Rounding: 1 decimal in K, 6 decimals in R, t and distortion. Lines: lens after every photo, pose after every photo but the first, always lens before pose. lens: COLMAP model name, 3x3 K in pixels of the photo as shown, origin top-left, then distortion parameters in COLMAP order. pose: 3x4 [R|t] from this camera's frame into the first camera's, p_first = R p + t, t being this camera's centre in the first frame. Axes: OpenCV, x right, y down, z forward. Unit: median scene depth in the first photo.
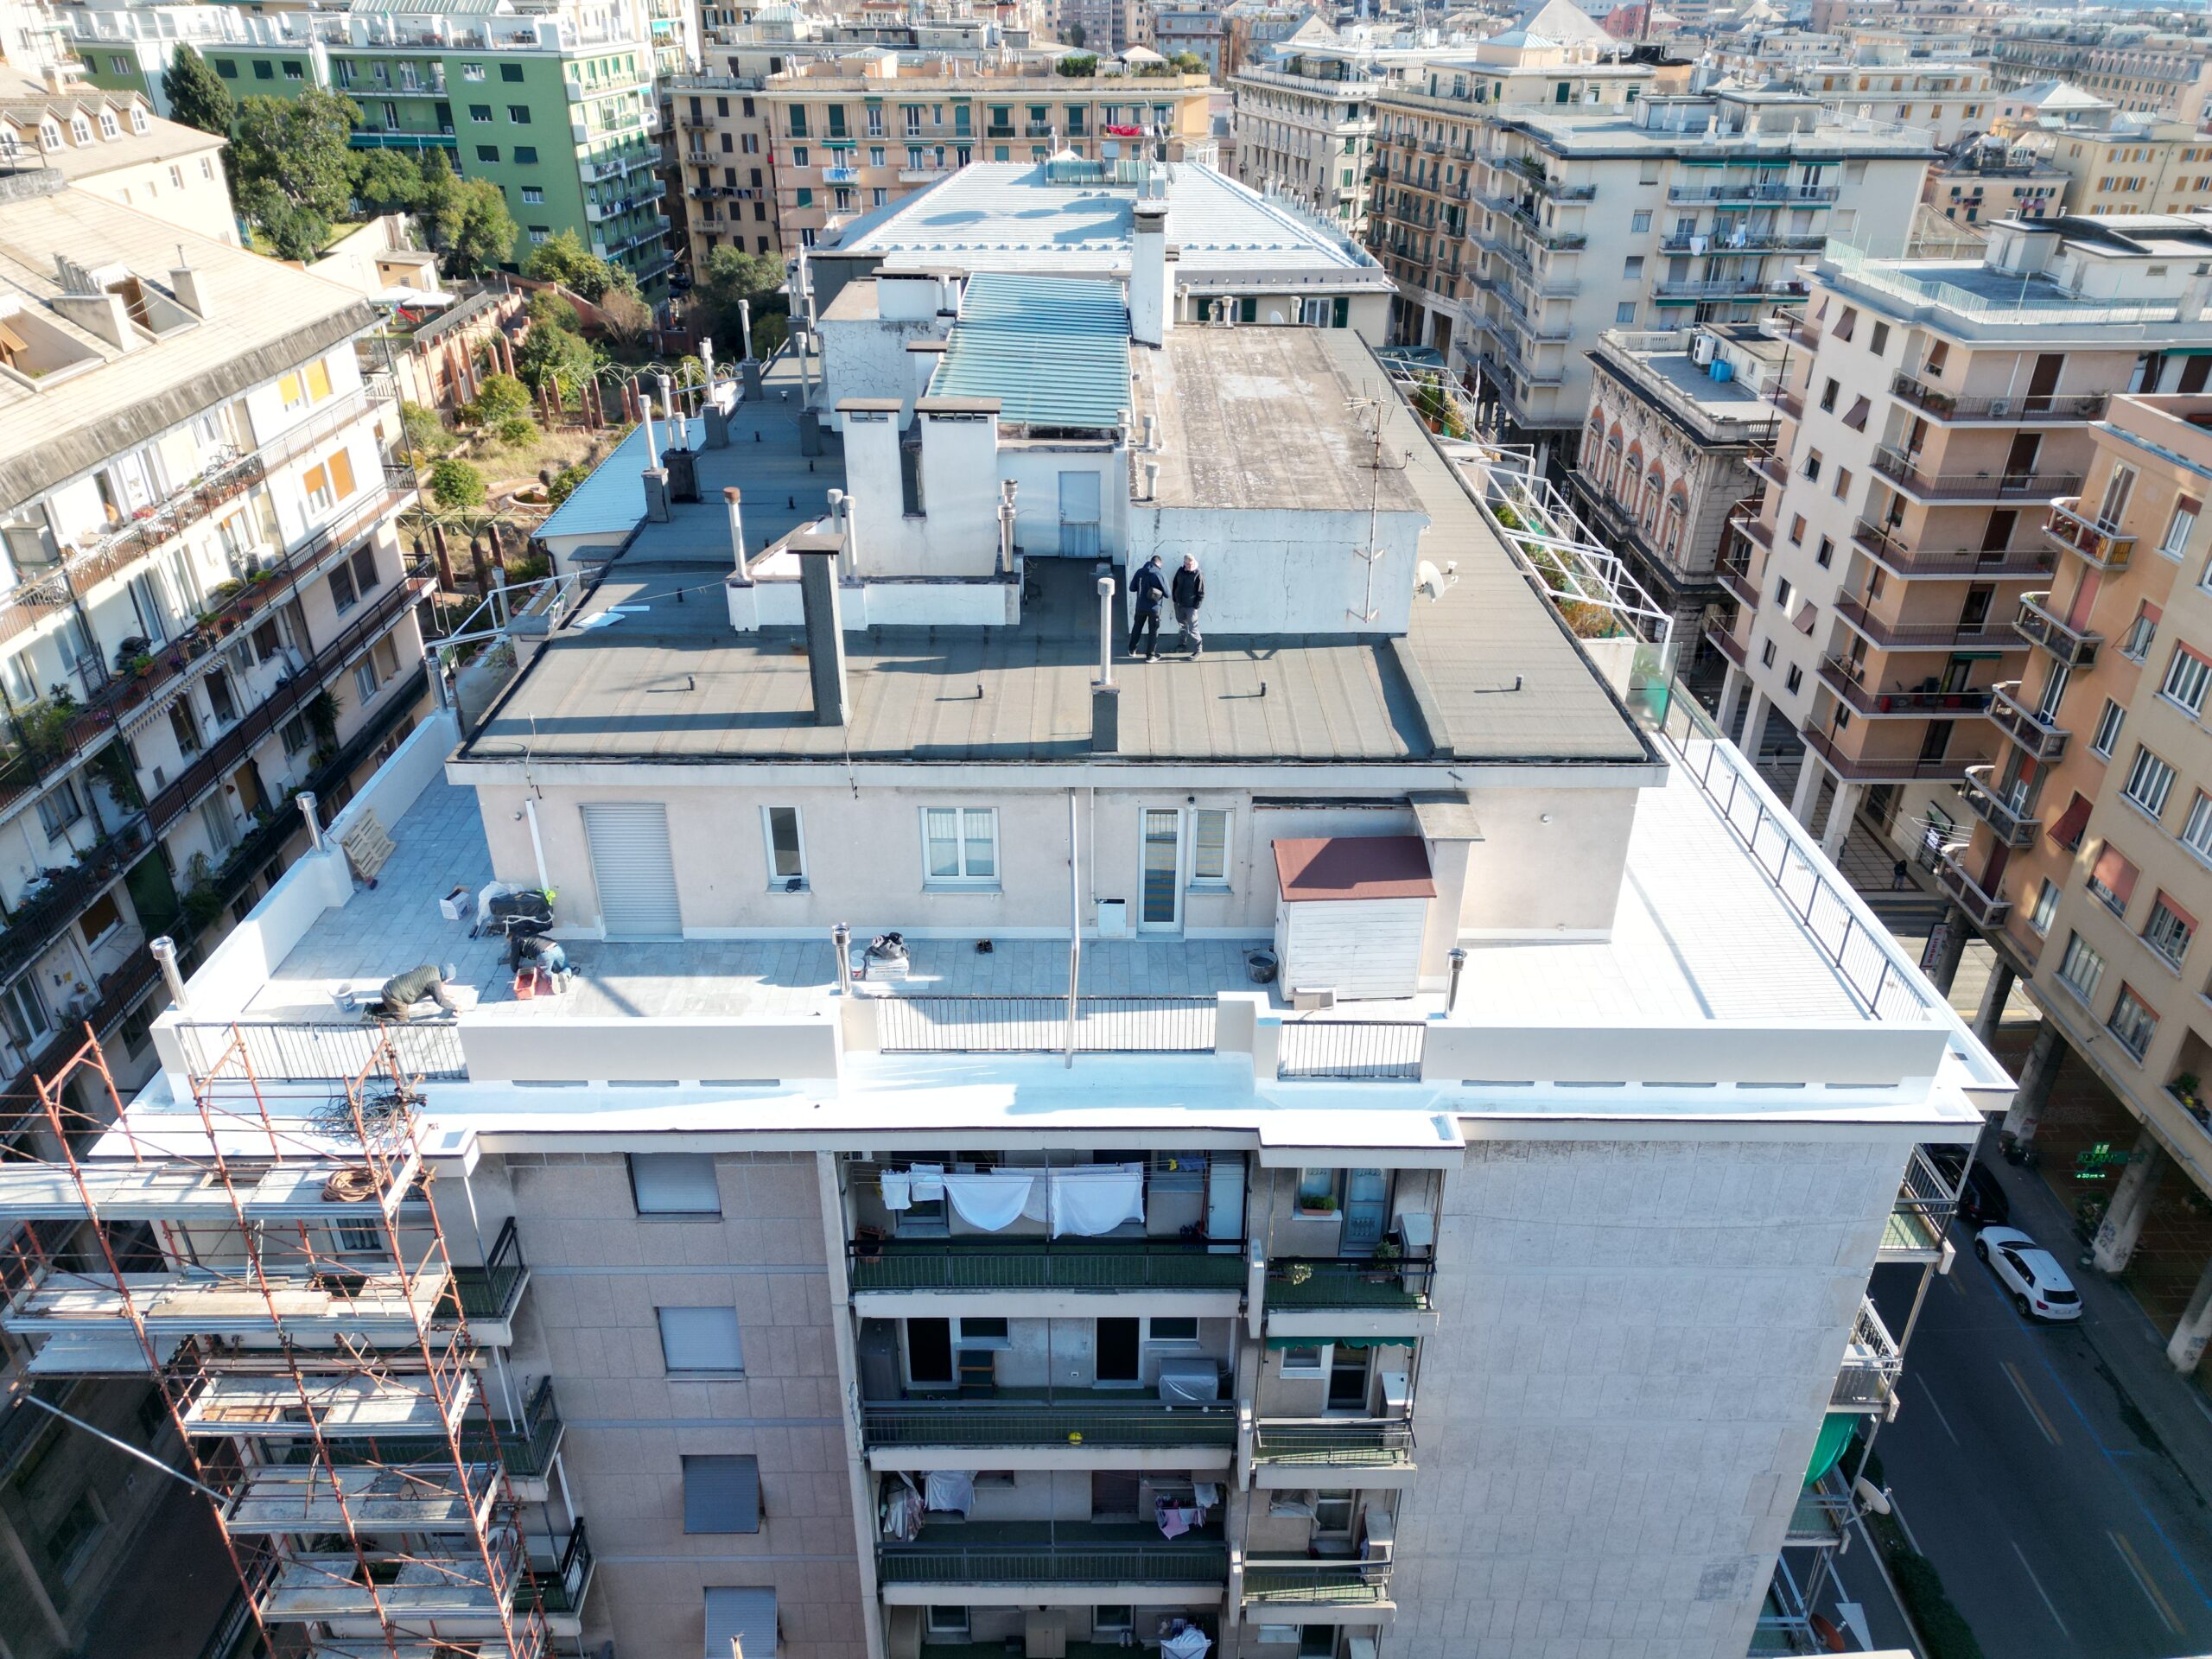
lens RADIAL K [[1546.7, 0, 1106.9], [0, 1546.7, 823.3], [0, 0, 1]] dist [0.063548, -0.039448]
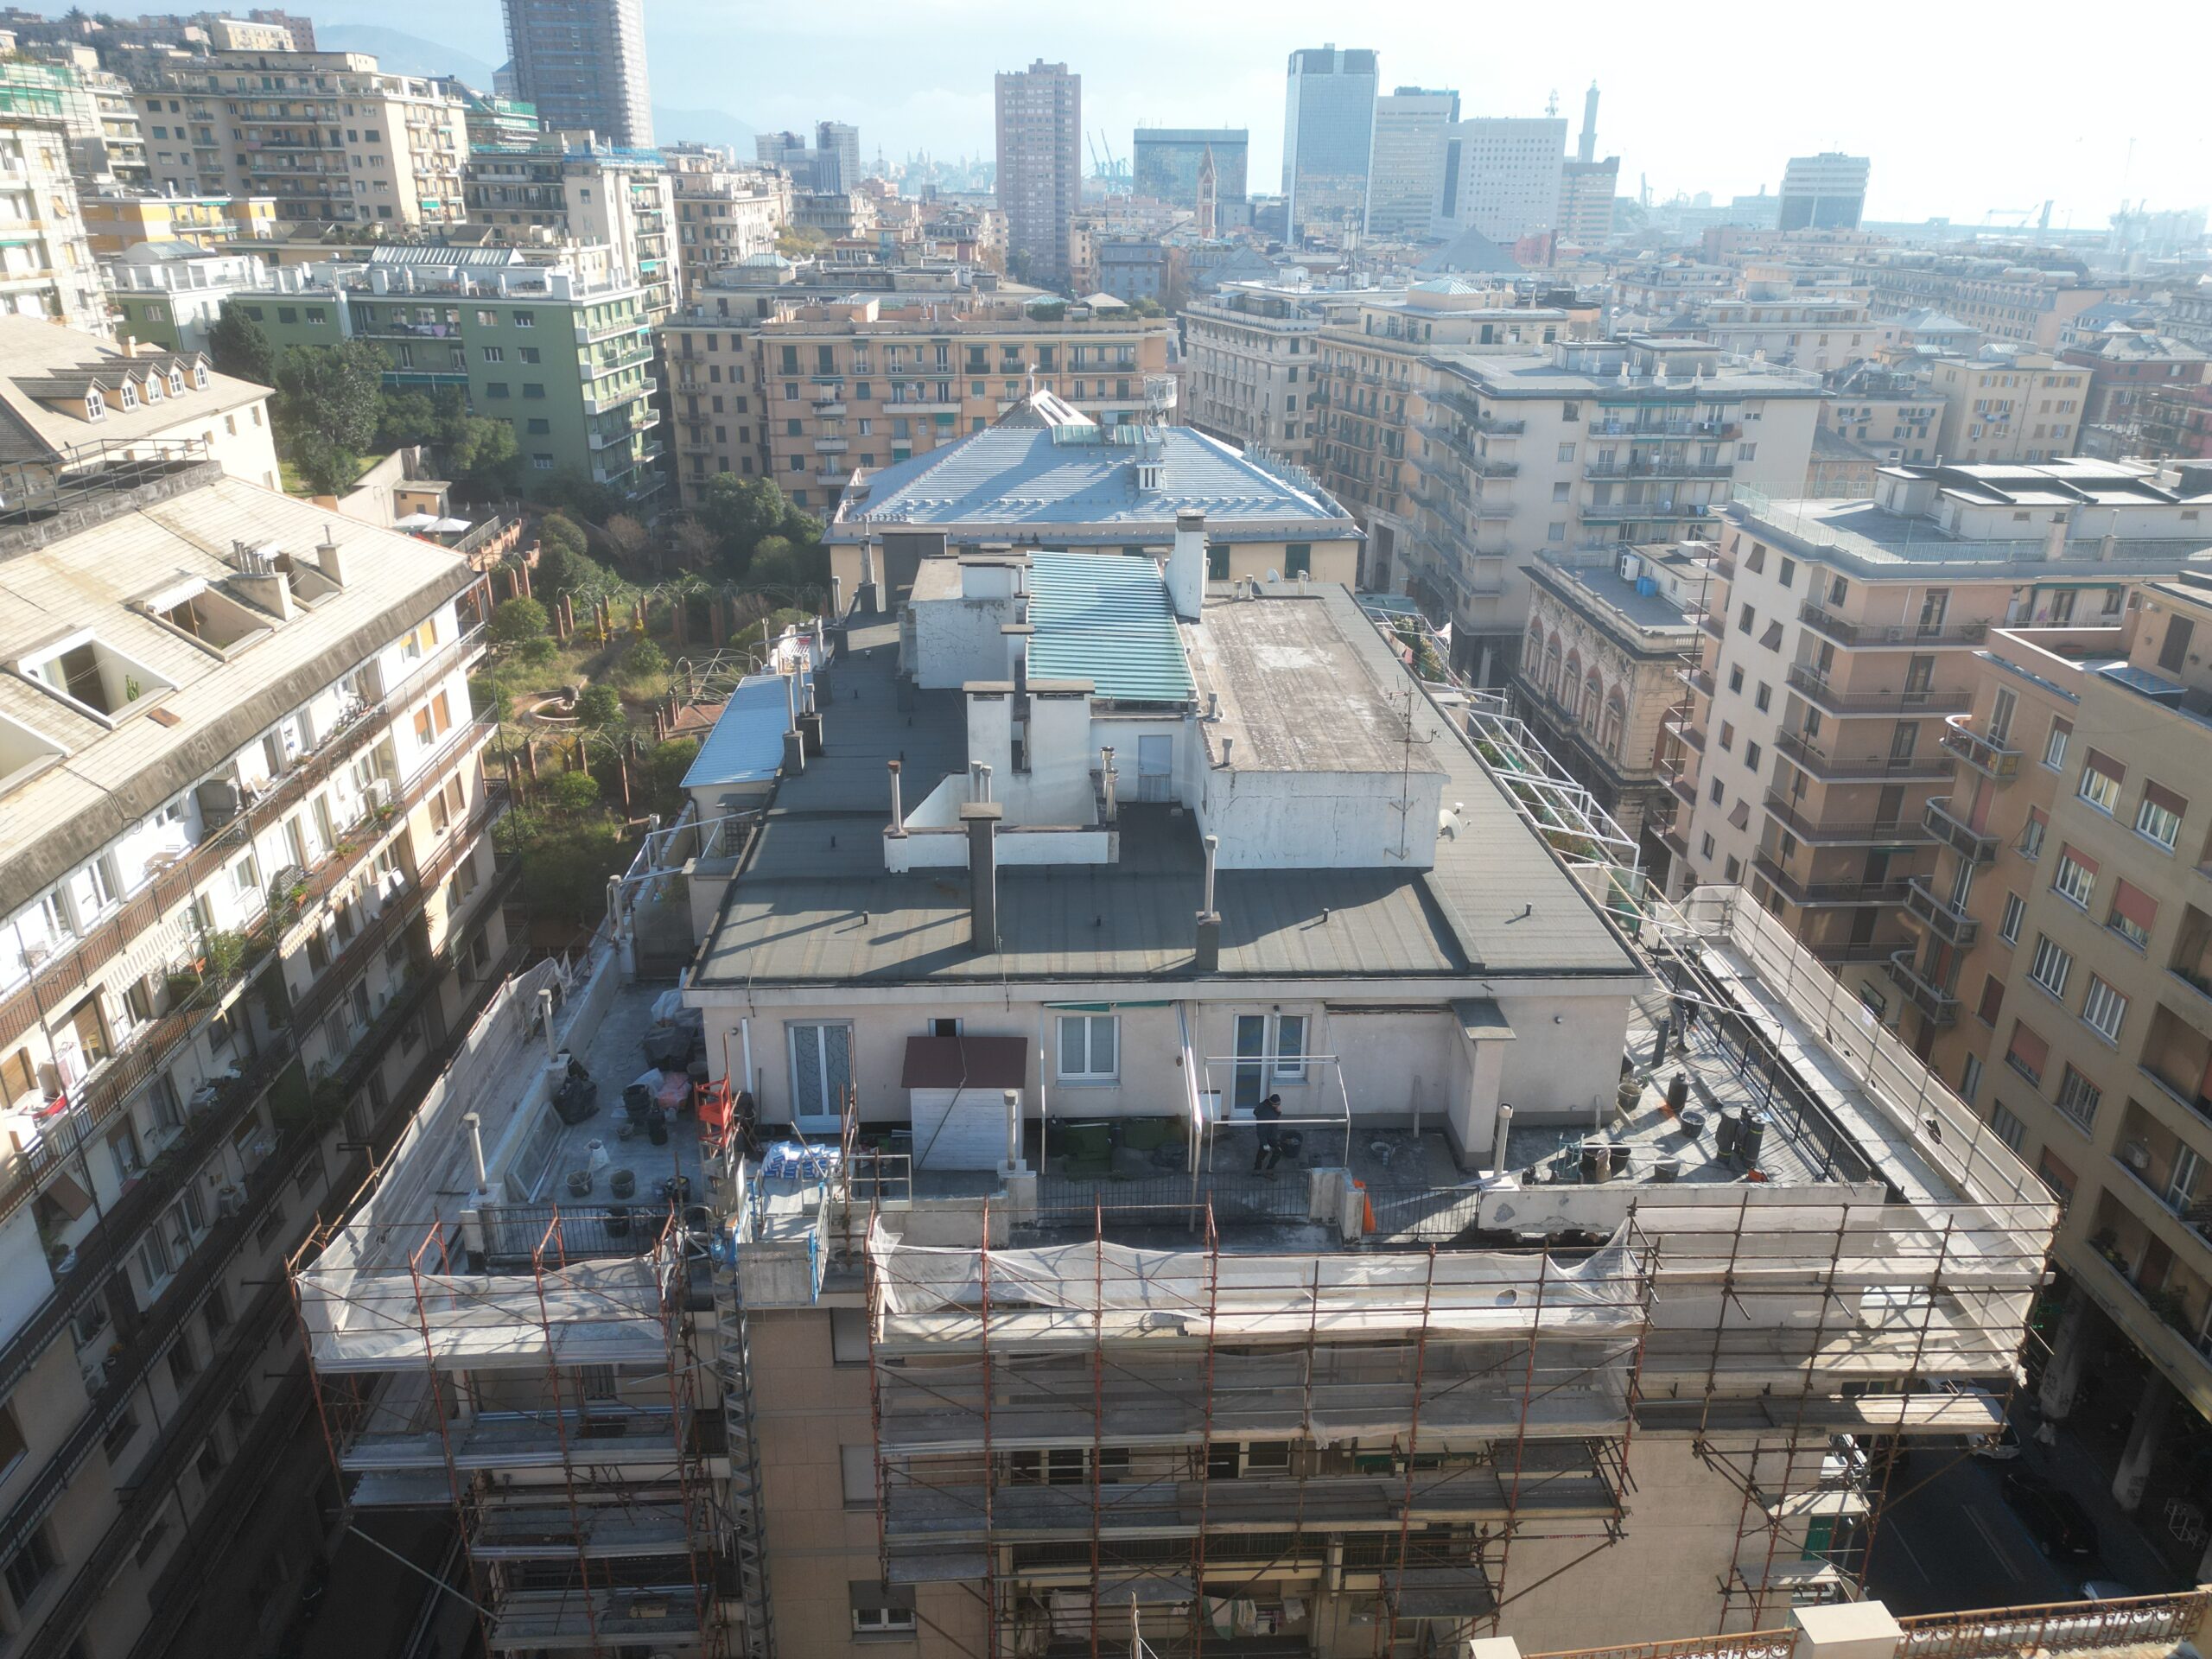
lens RADIAL K [[1546.7, 0, 1106.9], [0, 1546.7, 823.3], [0, 0, 1]] dist [0.063548, -0.039448]
pose [[0.999311, -0.011987, 0.035128, -0.031839], [0.015930, 0.993331, -0.114192, -0.005935], [-0.033525, 0.114673, 0.992837, -0.064757]]
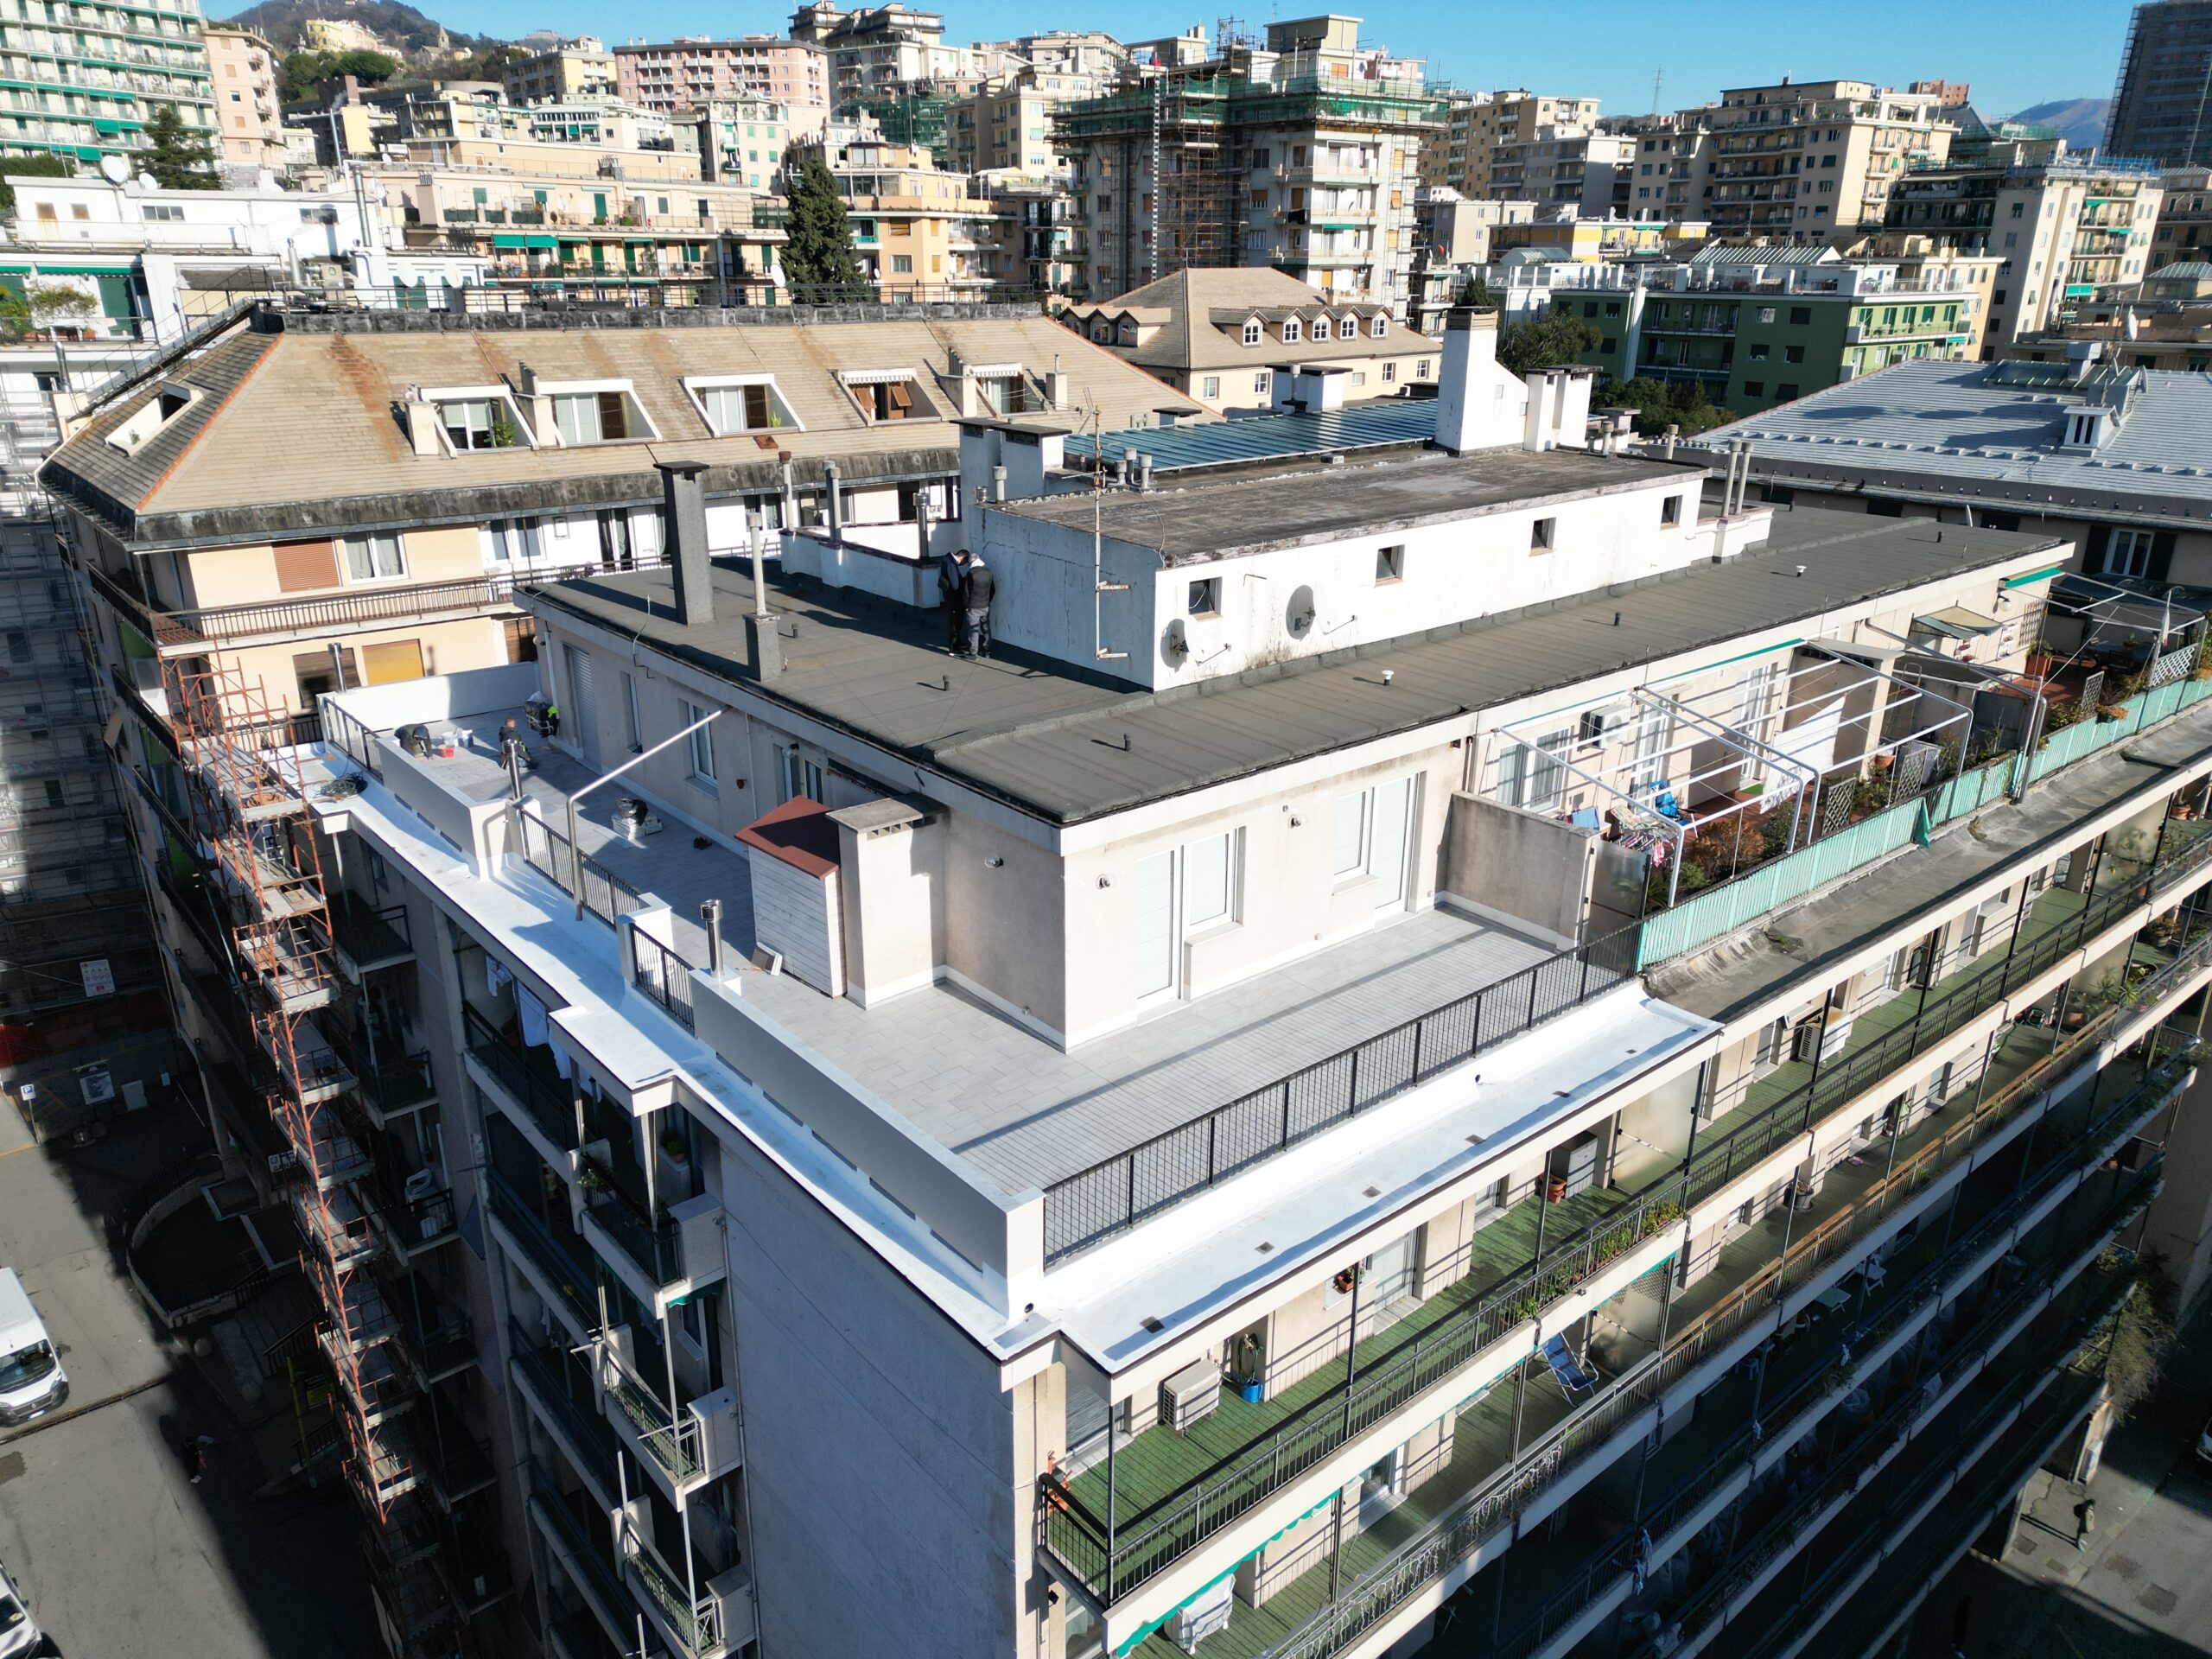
lens RADIAL K [[1546.7, 0, 1106.9], [0, 1546.7, 823.3], [0, 0, 1]] dist [0.063548, -0.039448]
pose [[0.639395, 0.268278, -0.720556, 0.258505], [-0.377299, 0.926038, 0.009982, -0.015430], [0.669940, 0.265482, 0.693325, 0.119663]]
